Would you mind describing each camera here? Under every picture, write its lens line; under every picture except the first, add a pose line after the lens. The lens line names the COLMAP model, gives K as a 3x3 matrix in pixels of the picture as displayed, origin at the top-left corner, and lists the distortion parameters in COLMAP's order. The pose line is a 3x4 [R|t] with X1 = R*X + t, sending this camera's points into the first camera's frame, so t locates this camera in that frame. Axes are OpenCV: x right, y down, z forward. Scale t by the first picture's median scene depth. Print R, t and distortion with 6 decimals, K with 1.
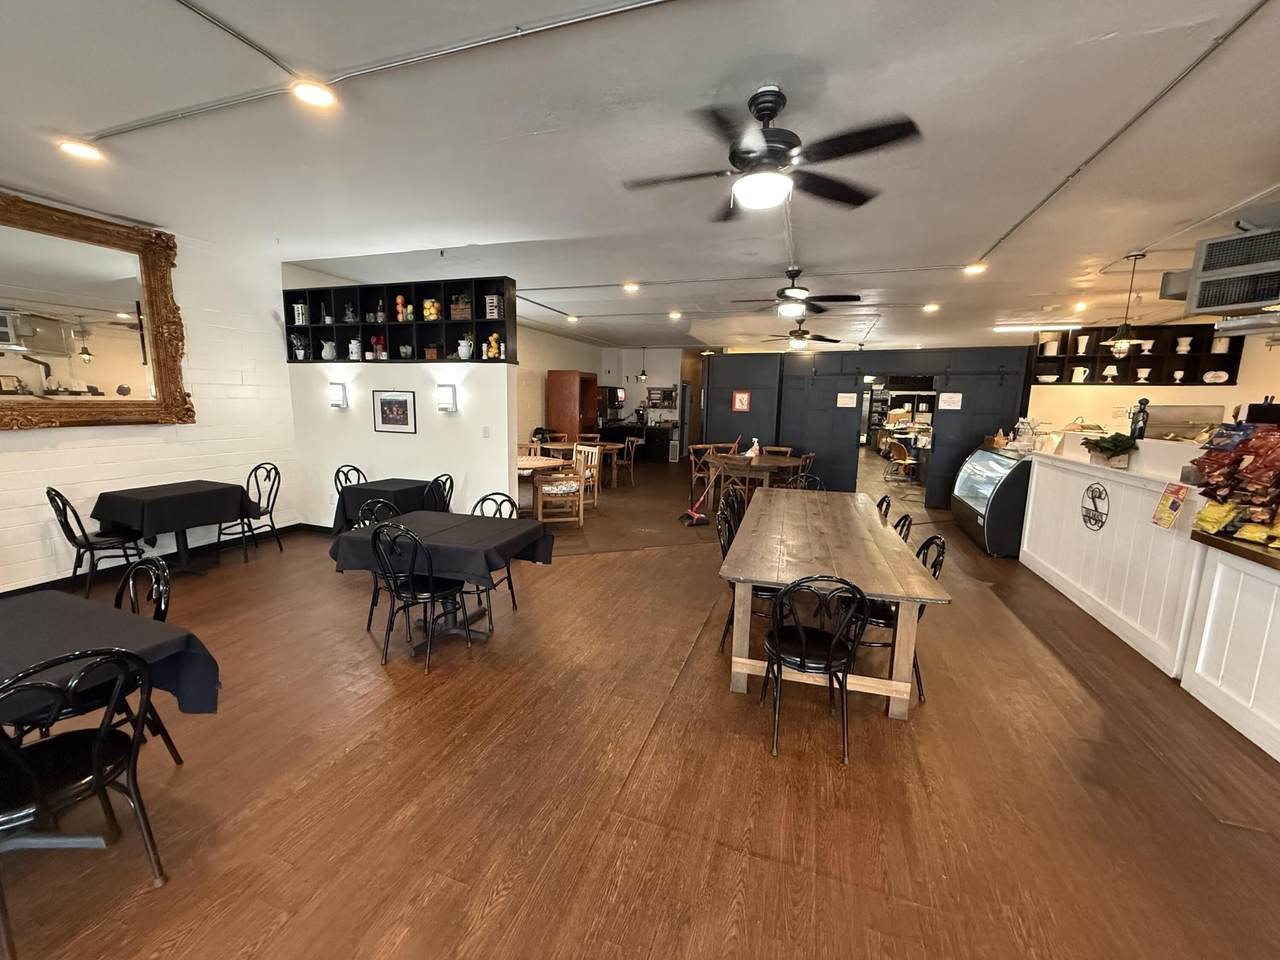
lens RADIAL K [[511.4, 0, 640.0], [0, 511.4, 480.0], [0, 0, 1]] dist [0.000263, 0.000028]
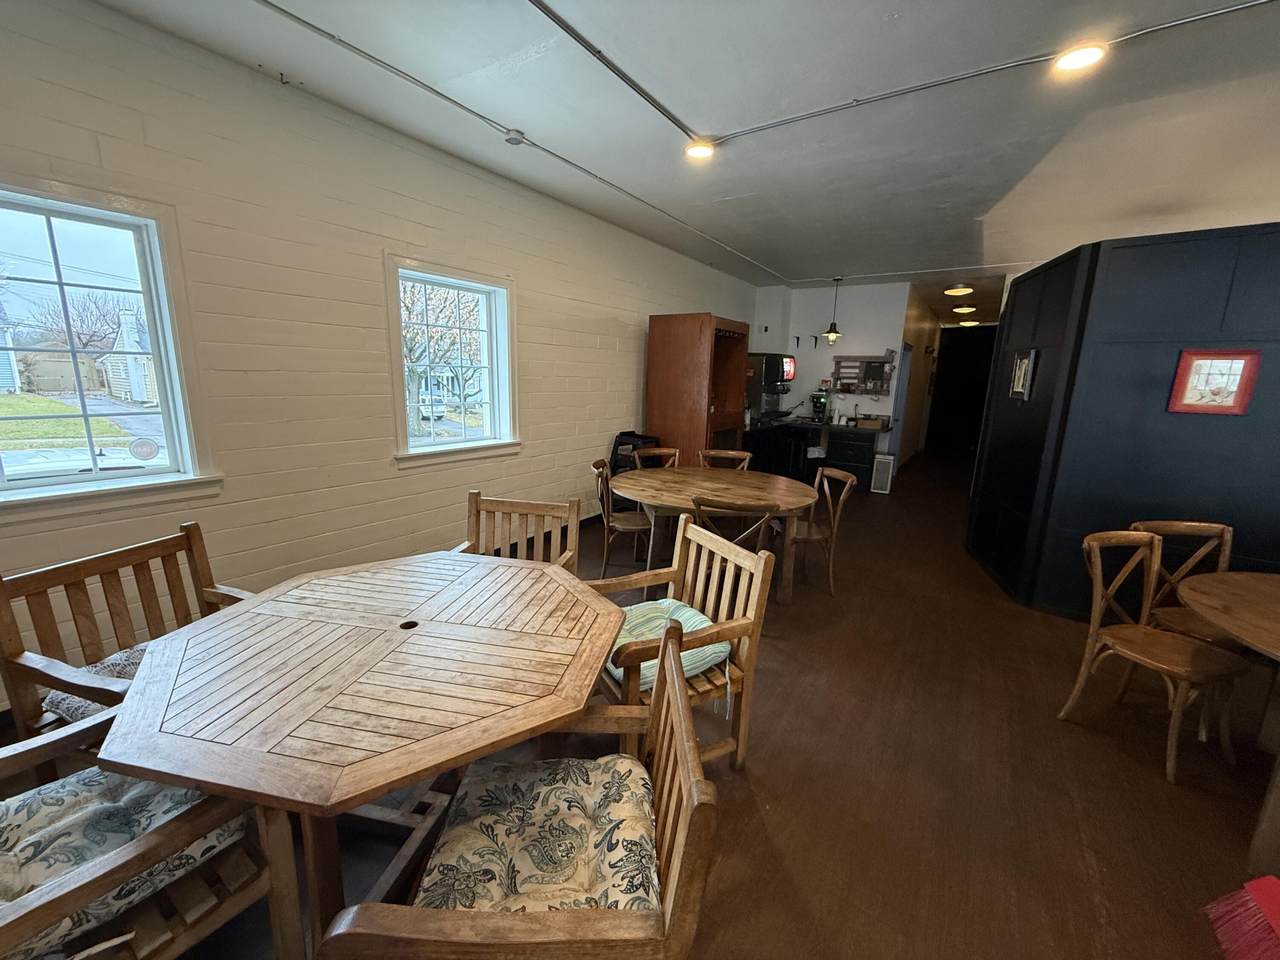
lens RADIAL K [[511.4, 0, 640.0], [0, 511.4, 480.0], [0, 0, 1]] dist [0.000263, 0.000028]
pose [[0.966197, 0.057501, -0.251309, -0.047000], [-0.047084, 0.997772, 0.047274, -0.066806], [0.253467, -0.033843, 0.966752, 0.433556]]
